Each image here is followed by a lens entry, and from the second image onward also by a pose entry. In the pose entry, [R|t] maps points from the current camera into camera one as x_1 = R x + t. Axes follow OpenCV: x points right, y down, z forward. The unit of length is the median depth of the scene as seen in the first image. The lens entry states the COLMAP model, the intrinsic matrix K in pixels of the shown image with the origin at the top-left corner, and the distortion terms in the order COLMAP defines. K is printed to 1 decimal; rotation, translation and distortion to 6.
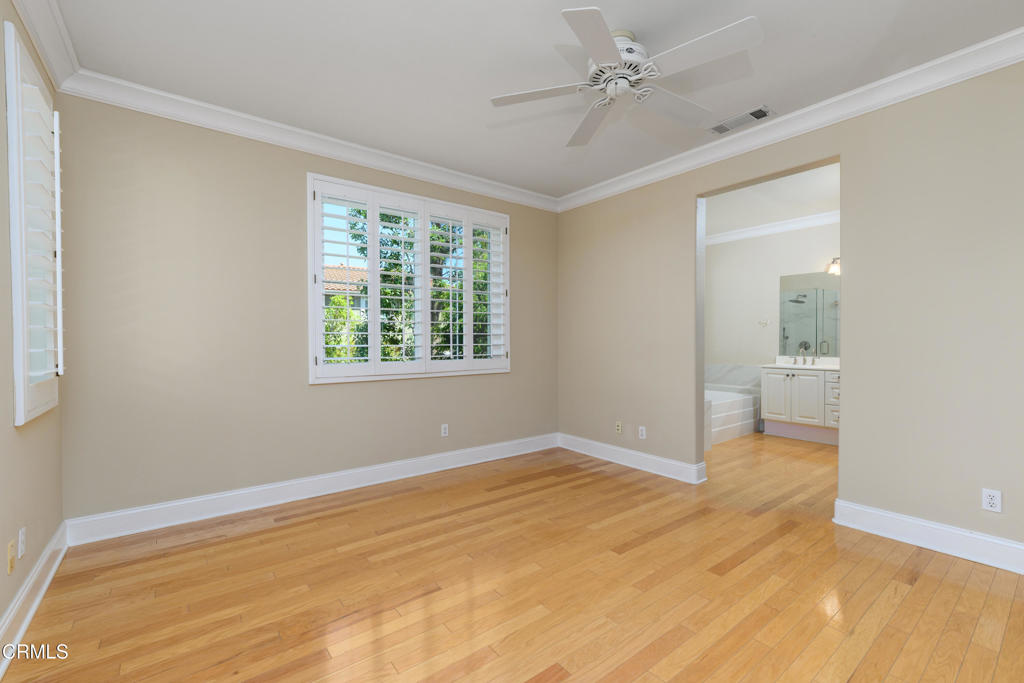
lens RADIAL K [[447.2, 0, 508.7], [0, 447.2, 345.3], [0, 0, 1]] dist [0.005806, 0.001212]
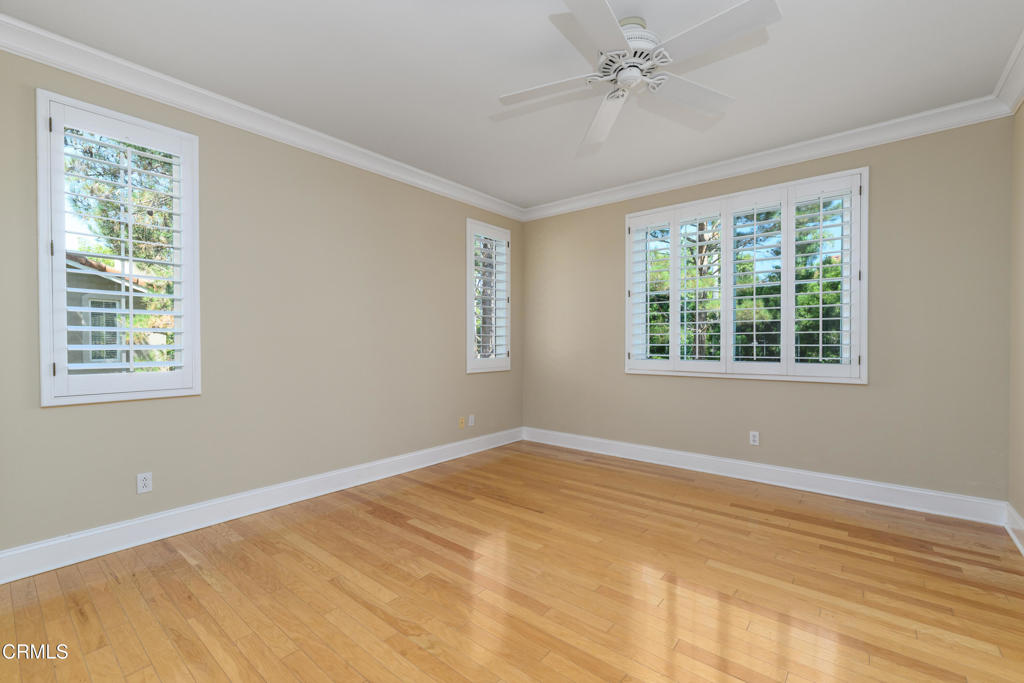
lens RADIAL K [[447.2, 0, 504.9], [0, 447.2, 342.1], [0, 0, 1]] dist [0.005806, 0.001212]
pose [[0.199176, 0.004257, -0.979954, 0.831065], [-0.006641, 0.999973, 0.002994, -0.008517], [0.979941, 0.005911, 0.199199, 0.396837]]
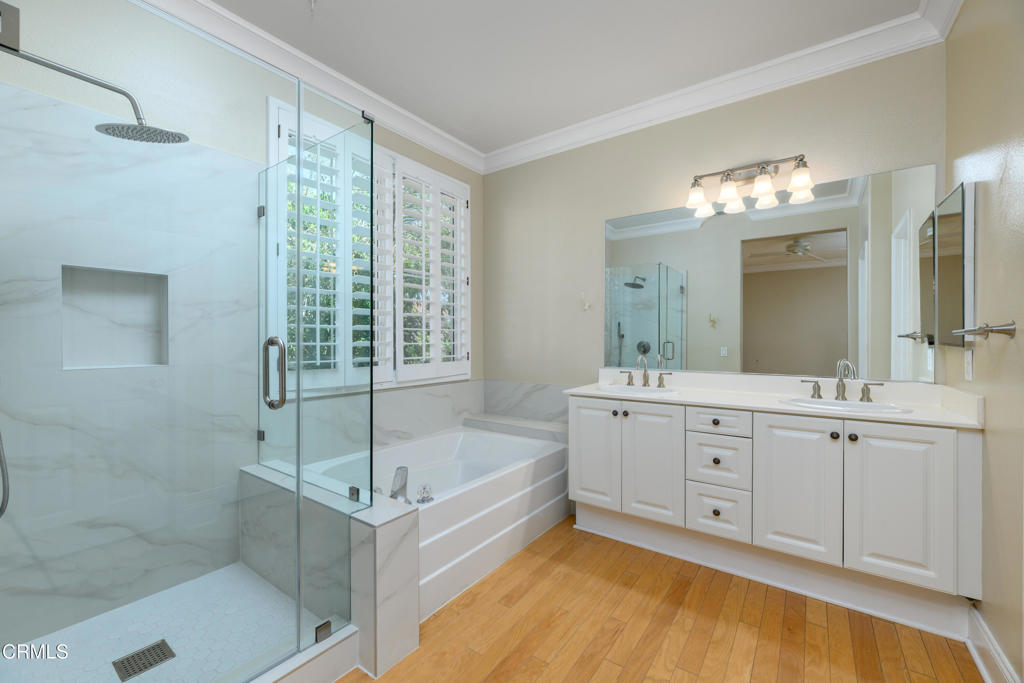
lens RADIAL K [[447.2, 0, 503.2], [0, 447.2, 341.3], [0, 0, 1]] dist [0.005806, 0.001212]
pose [[0.960557, 0.001725, 0.278077, 0.252352], [0.001208, 0.999945, -0.010374, -0.002457], [-0.278080, 0.010301, 0.960503, 0.387202]]
